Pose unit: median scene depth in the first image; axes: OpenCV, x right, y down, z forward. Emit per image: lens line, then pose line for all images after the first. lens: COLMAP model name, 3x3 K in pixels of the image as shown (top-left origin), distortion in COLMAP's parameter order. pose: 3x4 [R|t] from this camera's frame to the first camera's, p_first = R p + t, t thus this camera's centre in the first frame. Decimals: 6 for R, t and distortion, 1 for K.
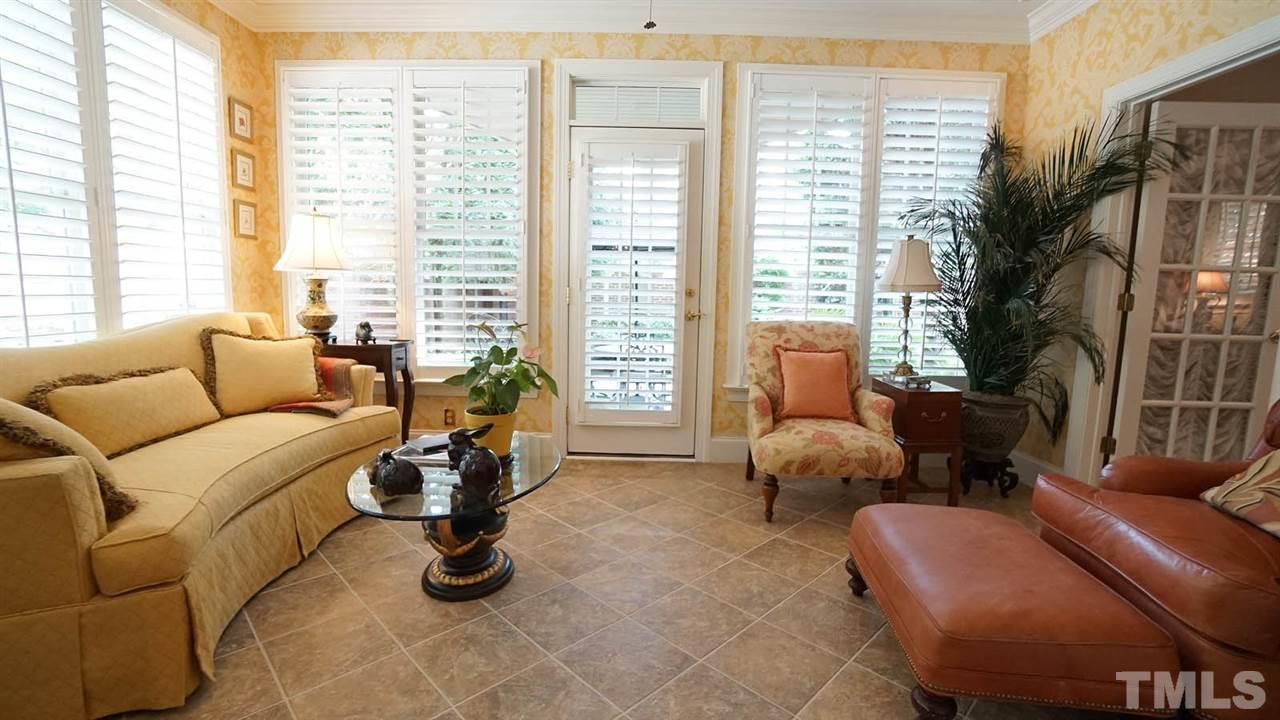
lens RADIAL K [[571.9, 0, 652.5], [0, 571.9, 359.4], [0, 0, 1]] dist [-0.024559, 0.003636]
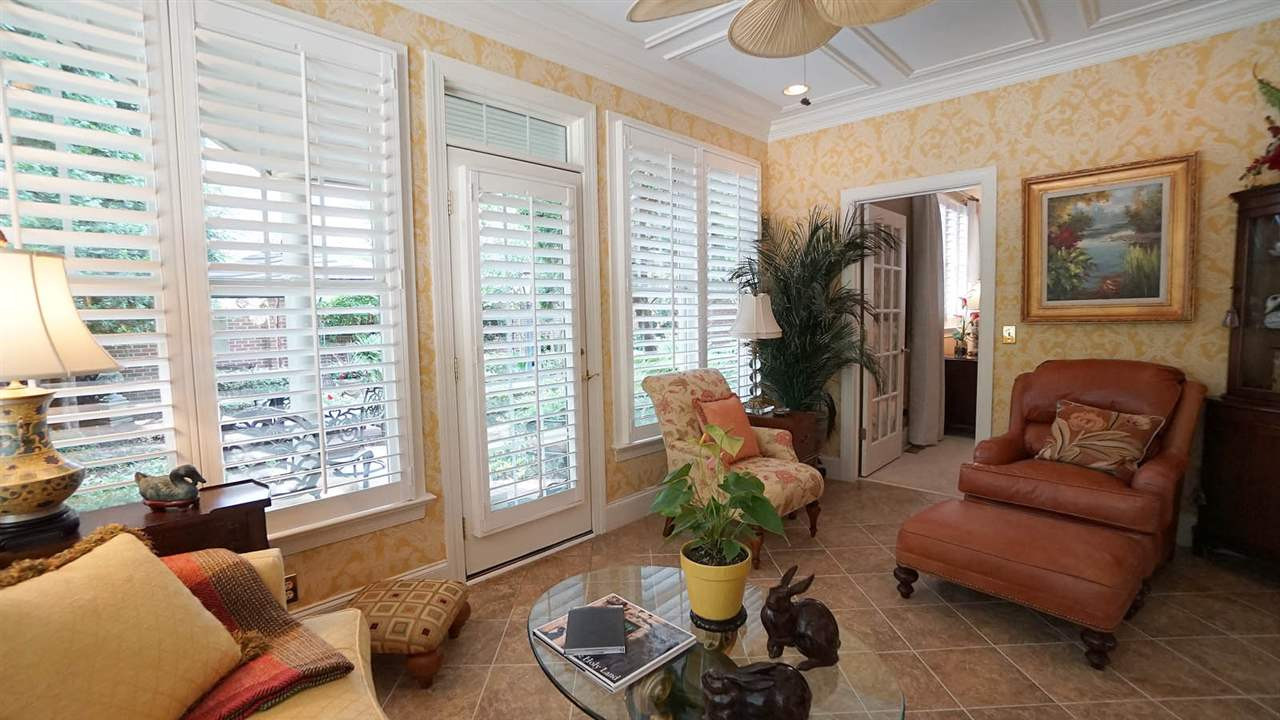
lens RADIAL K [[571.9, 0, 652.1], [0, 571.9, 358.7], [0, 0, 1]] dist [-0.024559, 0.003636]
pose [[0.681172, -0.093953, 0.726070, -0.534468], [0.118692, 0.992784, 0.017113, -0.113322], [-0.722439, 0.074522, 0.687408, 0.317885]]
